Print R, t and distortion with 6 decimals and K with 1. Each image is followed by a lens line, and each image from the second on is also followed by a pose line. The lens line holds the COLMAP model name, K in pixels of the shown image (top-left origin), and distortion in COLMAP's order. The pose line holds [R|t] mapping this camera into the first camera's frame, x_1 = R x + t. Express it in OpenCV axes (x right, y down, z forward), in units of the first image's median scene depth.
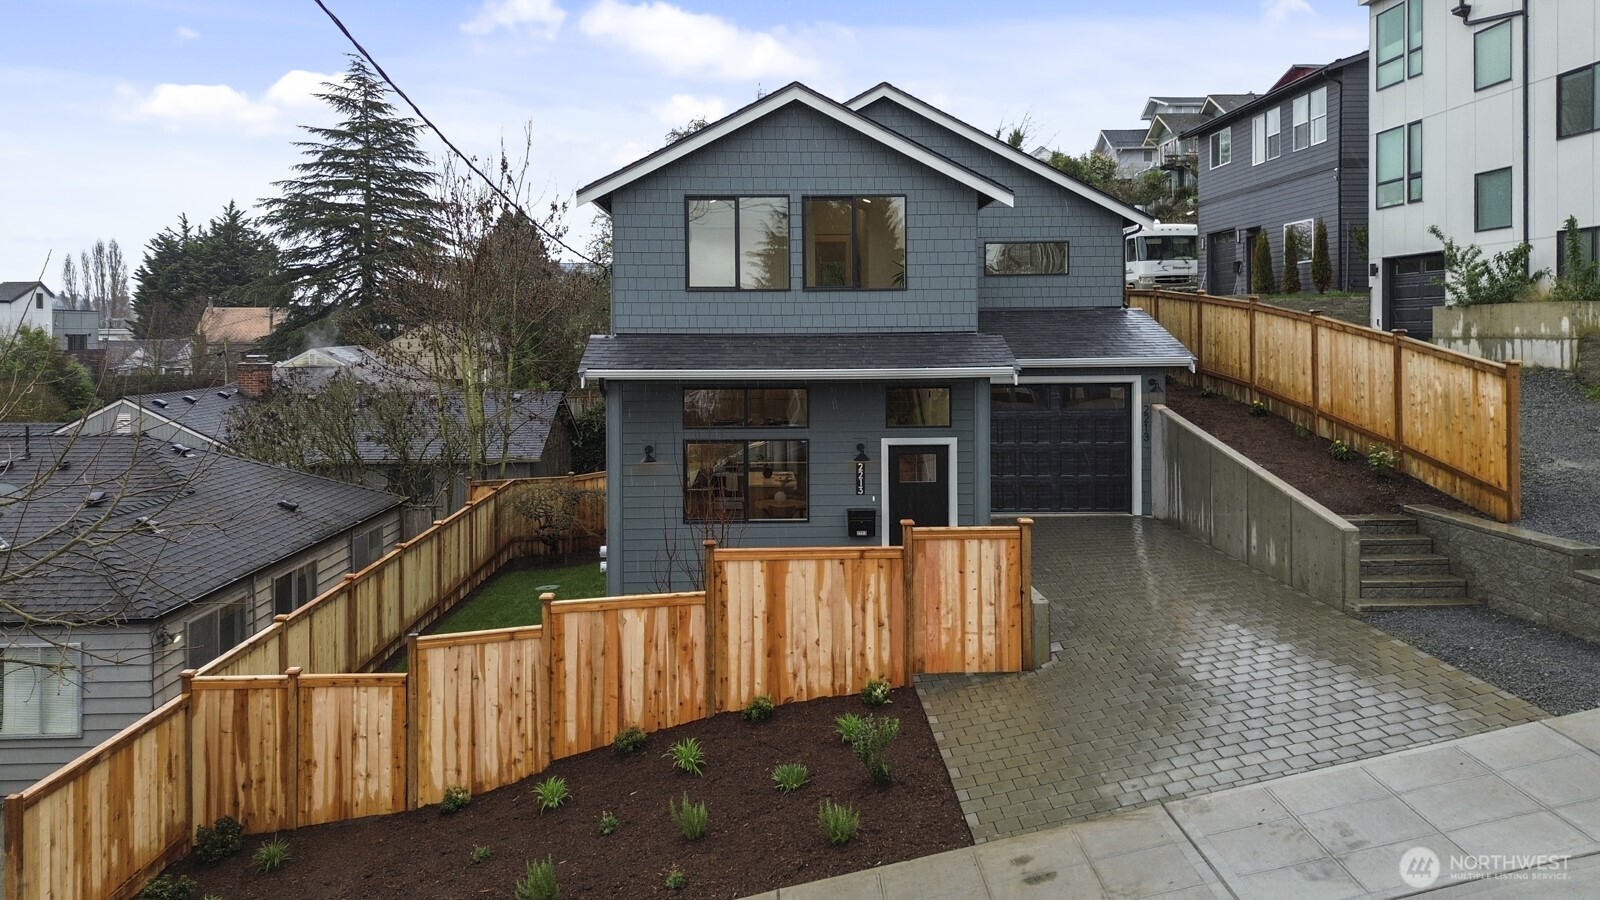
lens RADIAL K [[1143.8, 0, 802.9], [0, 1143.8, 377.6], [0, 0, 1]] dist [0.072045, -0.102847]
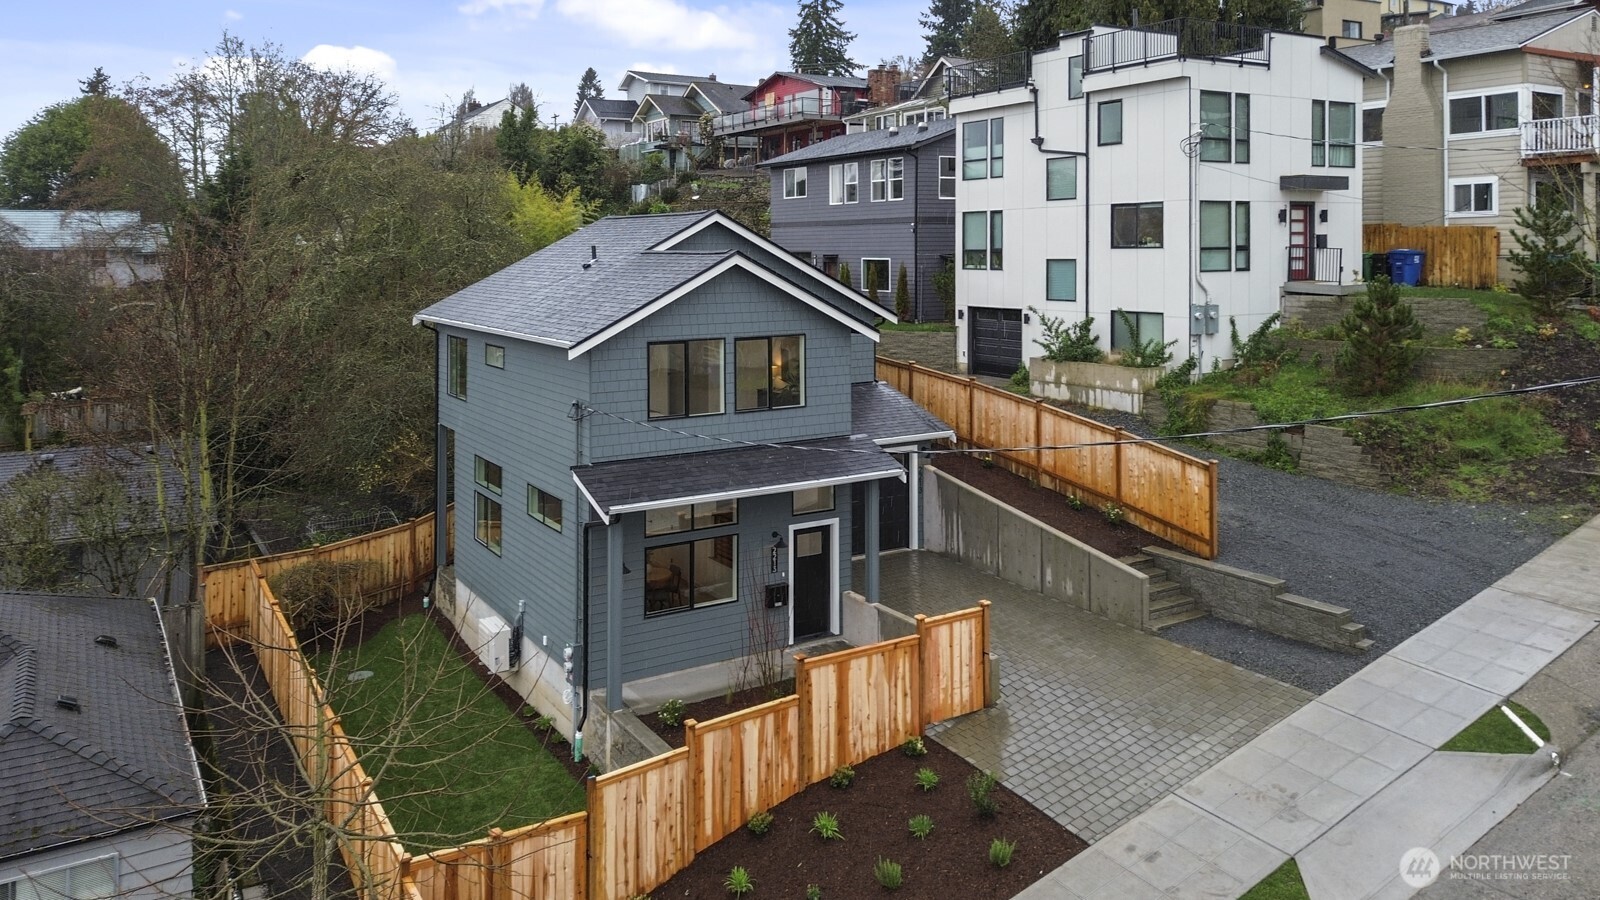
lens RADIAL K [[1173.7, 0, 795.1], [0, 1173.7, 302.5], [0, 0, 1]] dist [0.086066, -0.116272]
pose [[0.867745, -0.021373, 0.496550, -0.717996], [0.018087, 0.999771, 0.011425, -0.264538], [-0.496680, -0.000933, 0.867933, -0.159697]]
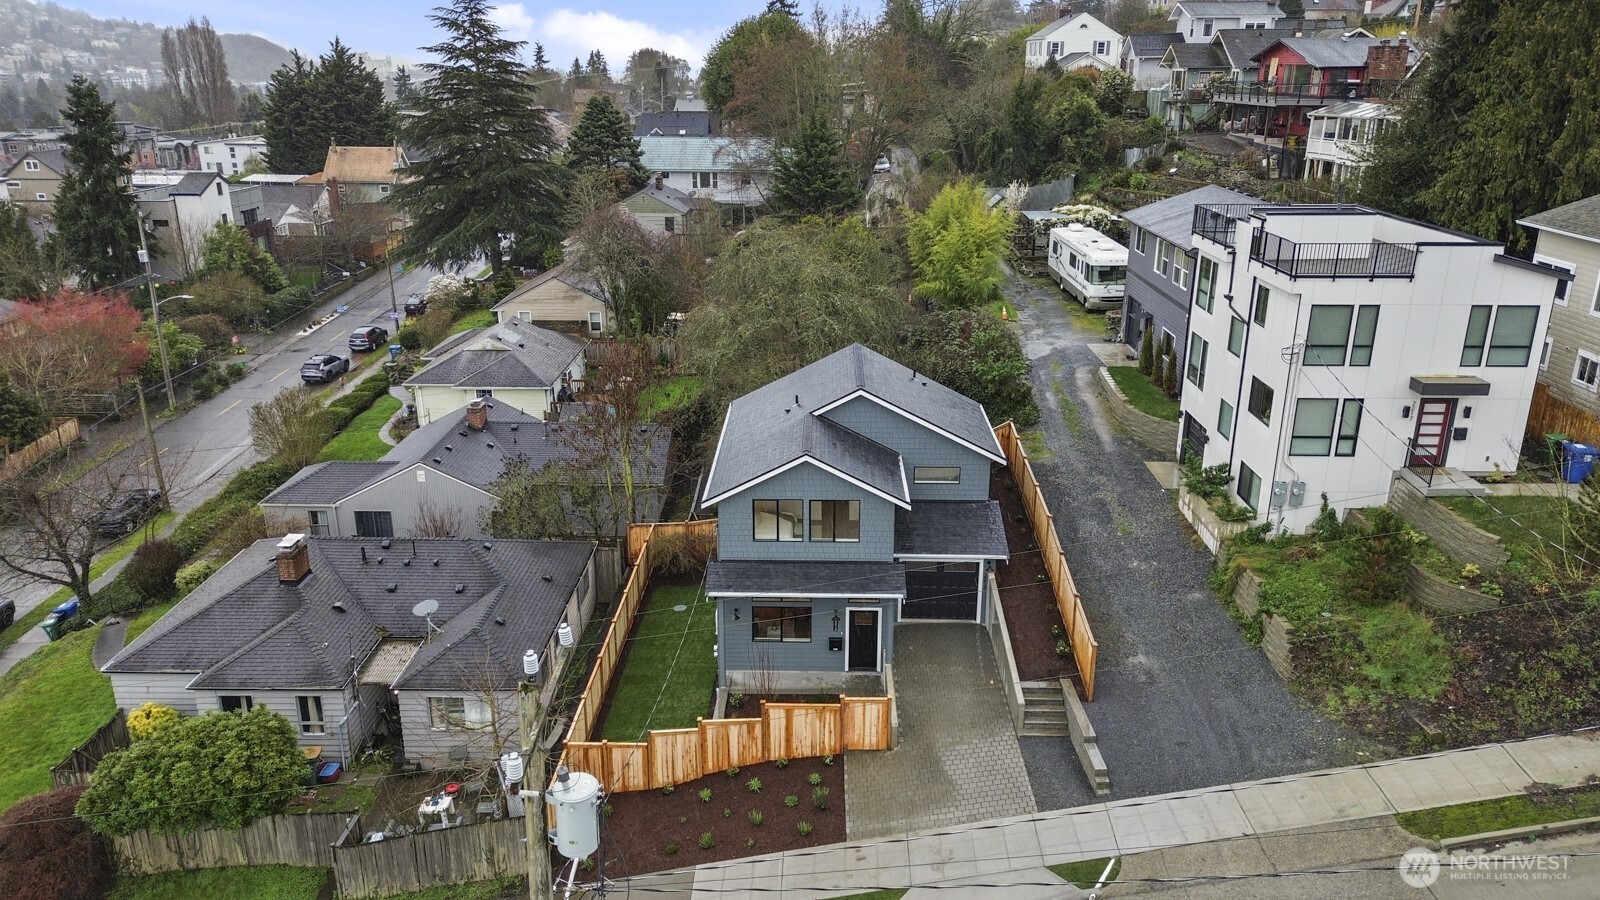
lens RADIAL K [[1133.7, 0, 800.0], [0, 1133.7, 450.0], [0, 0, 1]] dist [0.082477, -0.084117]
pose [[0.998054, 0.025125, -0.057070, 0.123711], [-0.006654, 0.952919, 0.303151, -1.100500], [0.062000, -0.302182, 0.951232, -1.163860]]
